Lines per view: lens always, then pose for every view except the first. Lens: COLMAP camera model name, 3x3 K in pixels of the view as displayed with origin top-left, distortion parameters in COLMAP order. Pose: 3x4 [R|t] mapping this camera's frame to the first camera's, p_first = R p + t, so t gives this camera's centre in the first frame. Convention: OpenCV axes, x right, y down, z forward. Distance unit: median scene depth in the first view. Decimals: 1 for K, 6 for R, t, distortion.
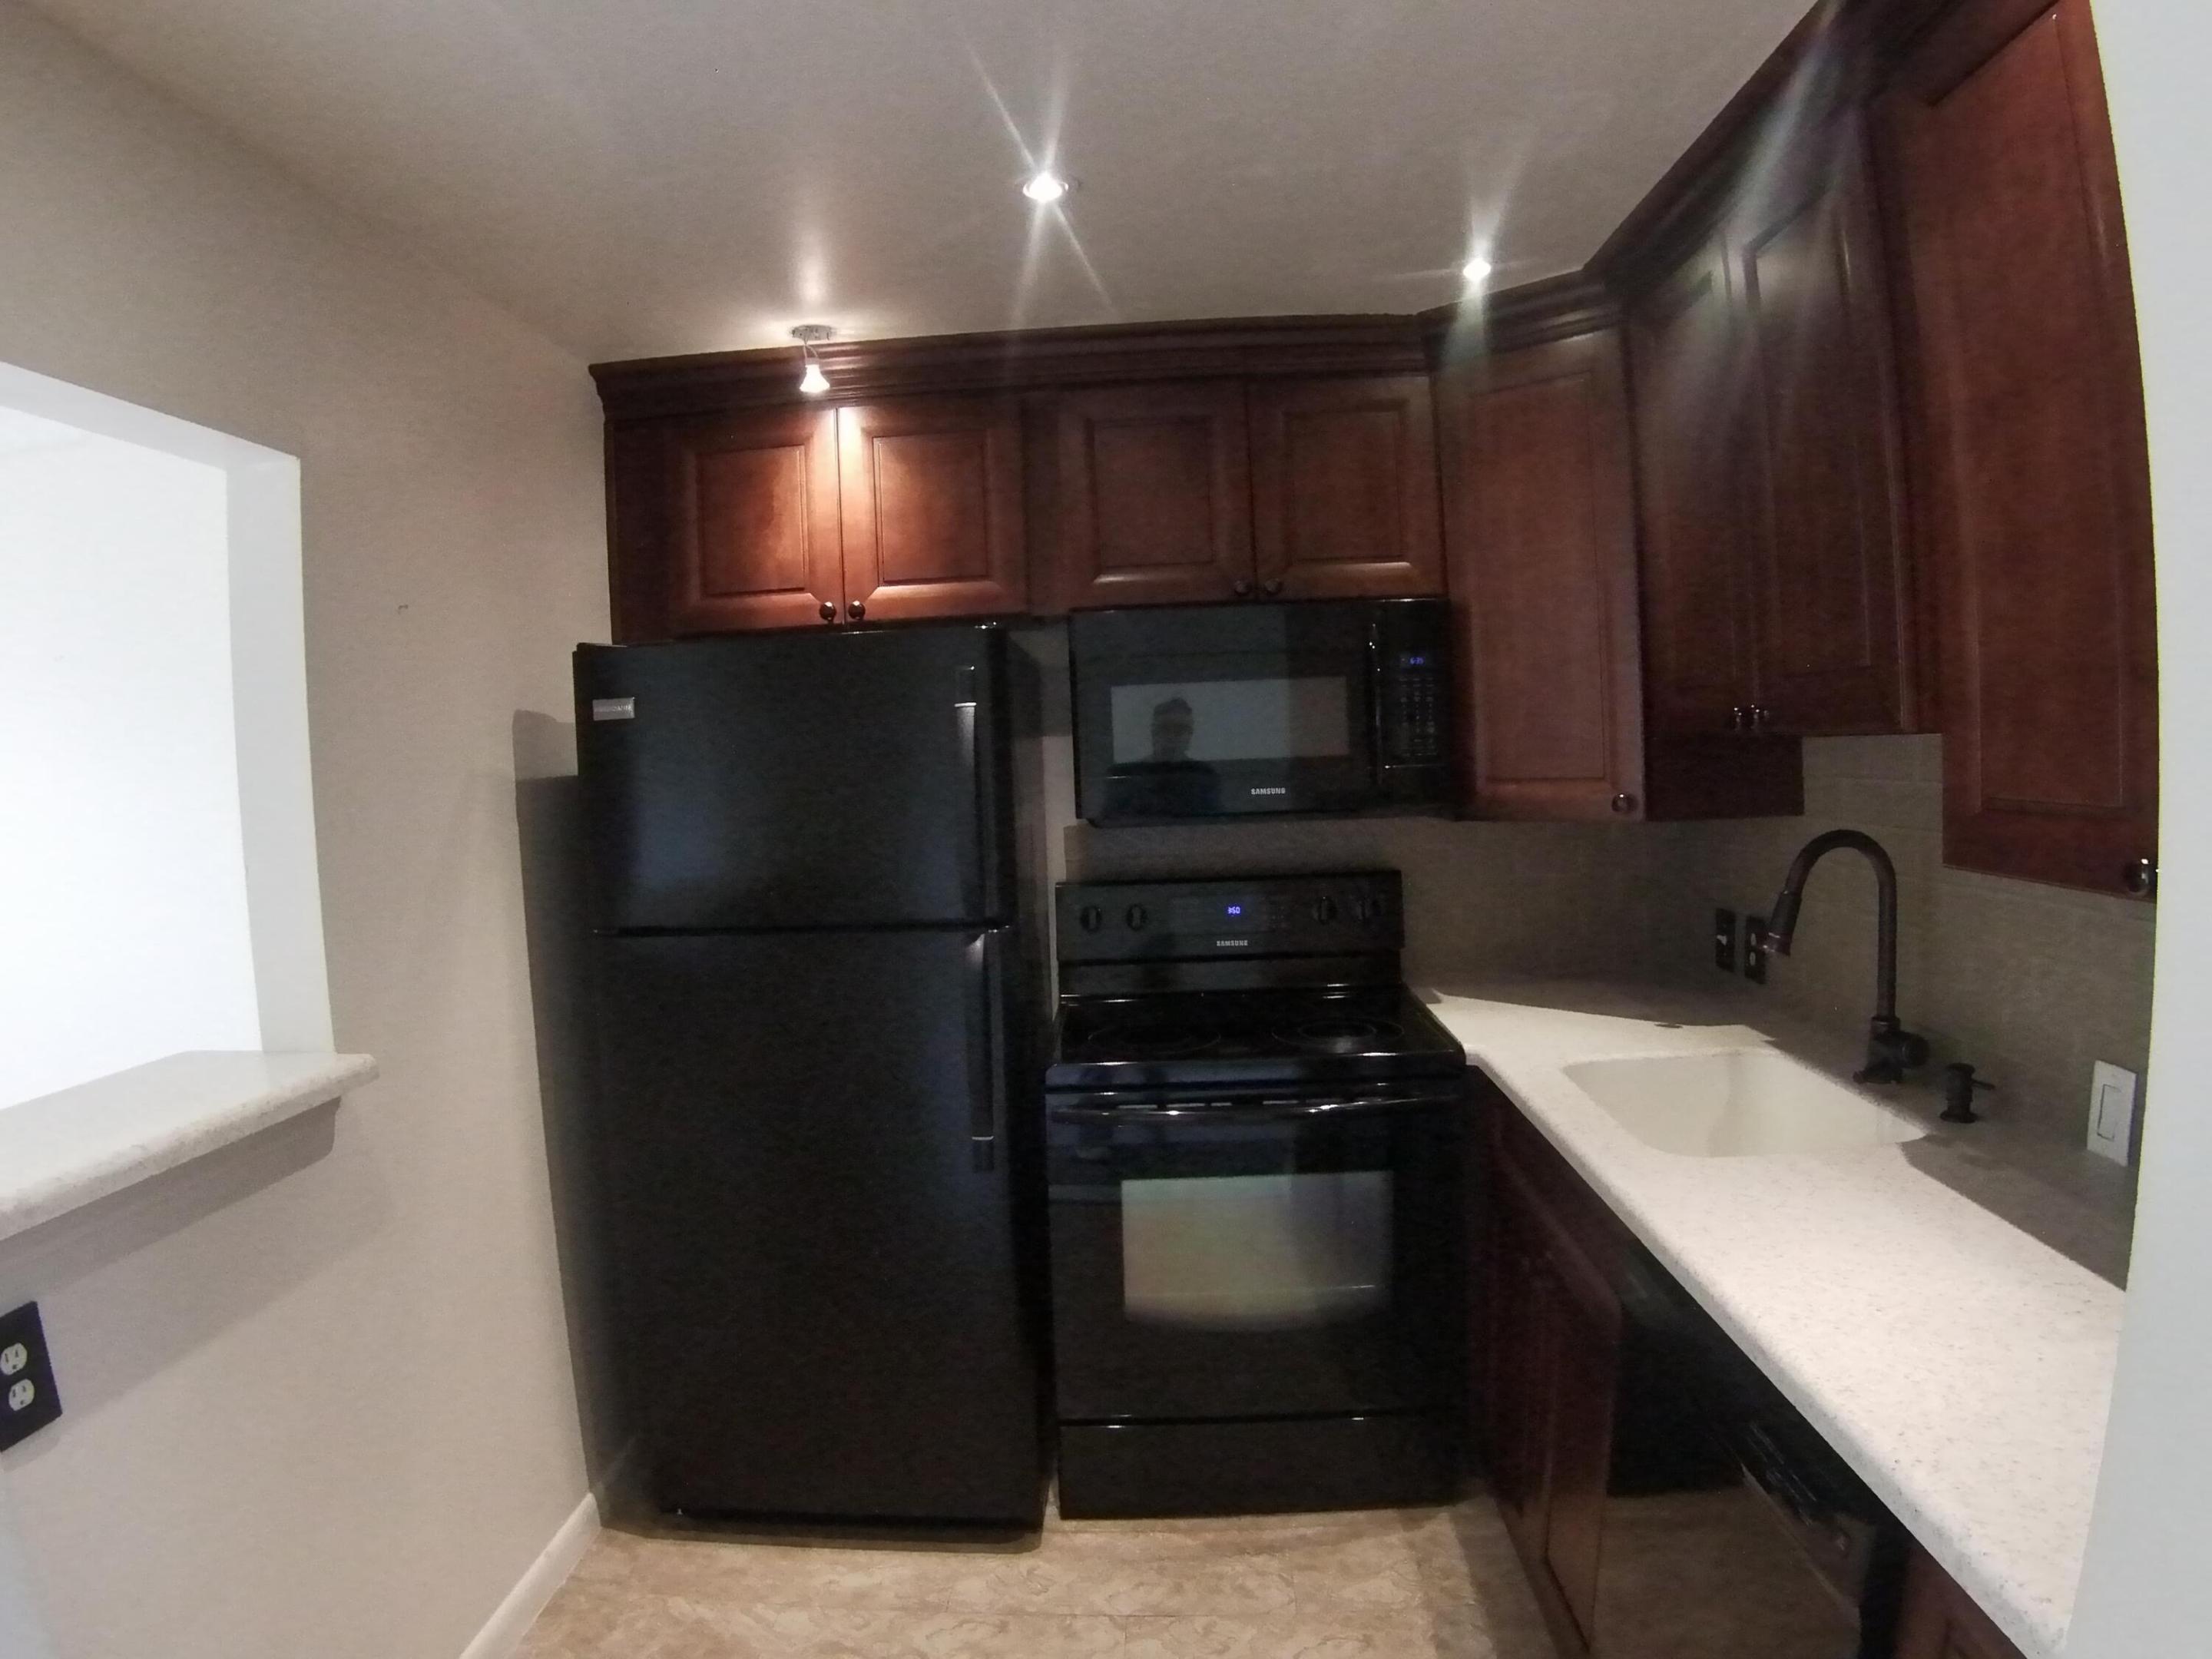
lens RADIAL K [[1288.0, 0, 1106.0], [0, 1288.0, 829.5], [0, 0, 1]] dist [-0.178443, 0.037293]
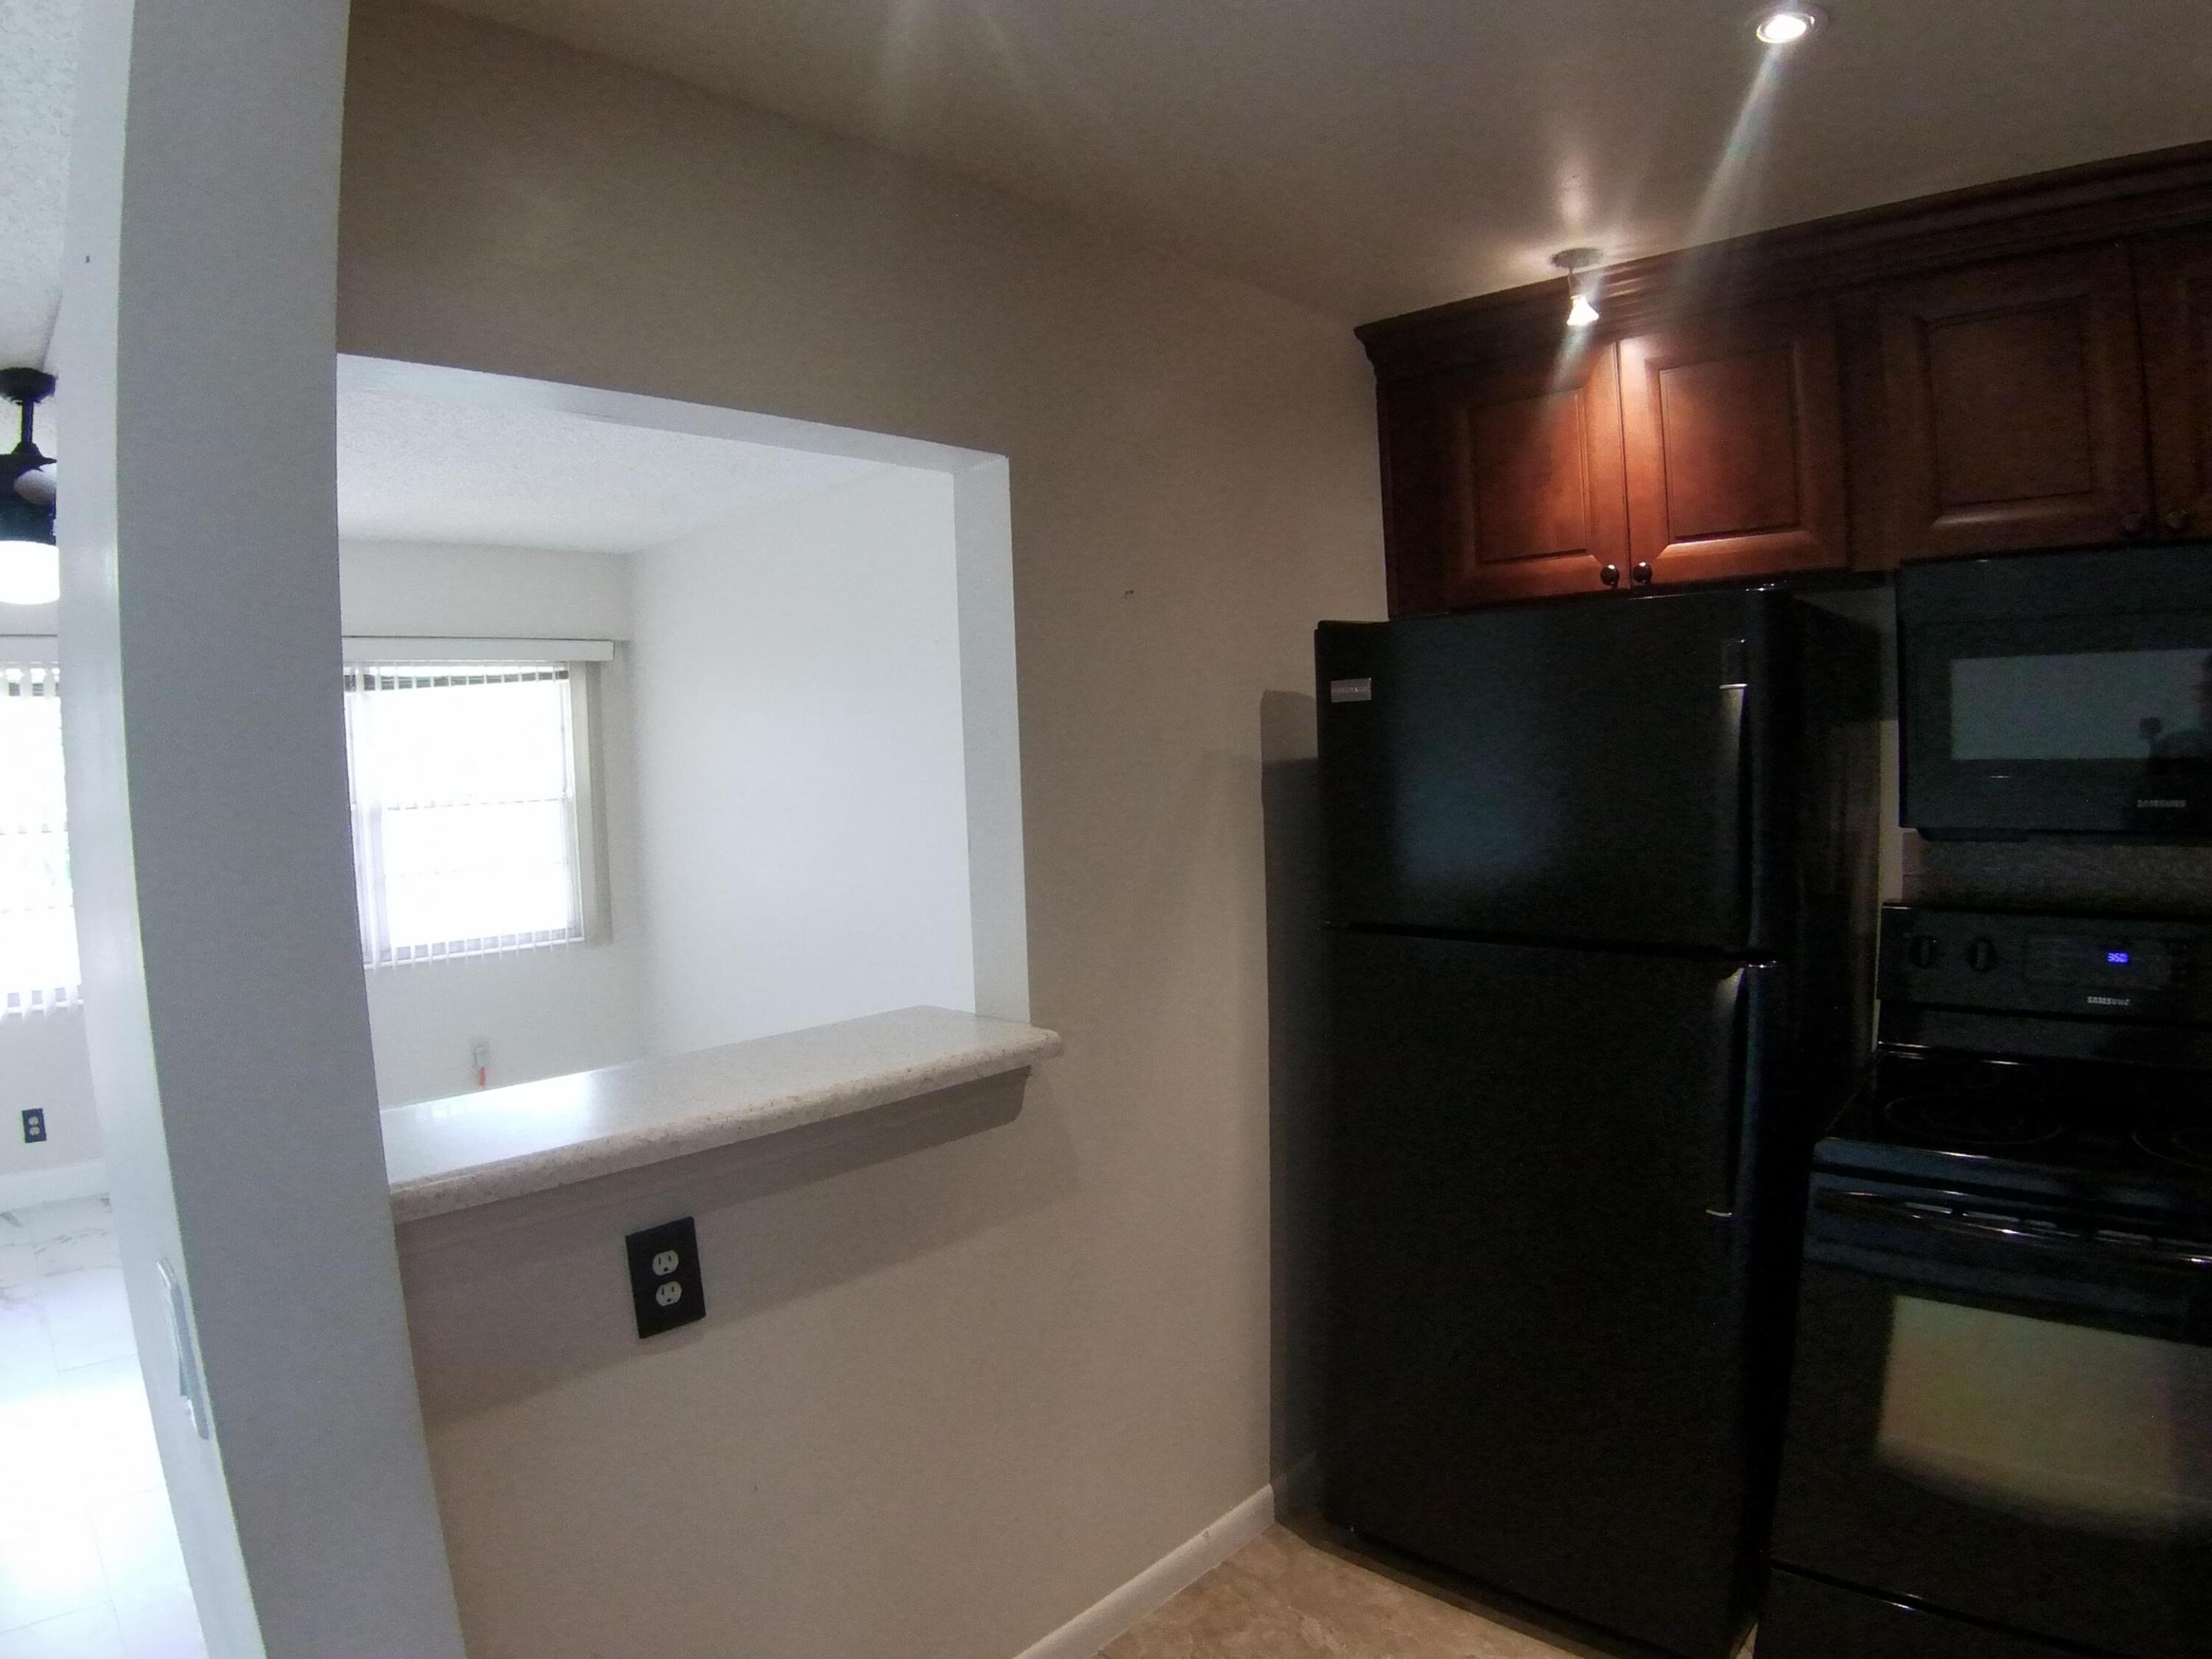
lens RADIAL K [[1288.0, 0, 1106.0], [0, 1288.0, 829.5], [0, 0, 1]] dist [-0.178443, 0.037293]
pose [[0.756728, 0.052739, -0.651599, 0.088031], [-0.031935, 0.998533, 0.043731, -0.023967], [0.652949, -0.012284, 0.757302, 0.128030]]
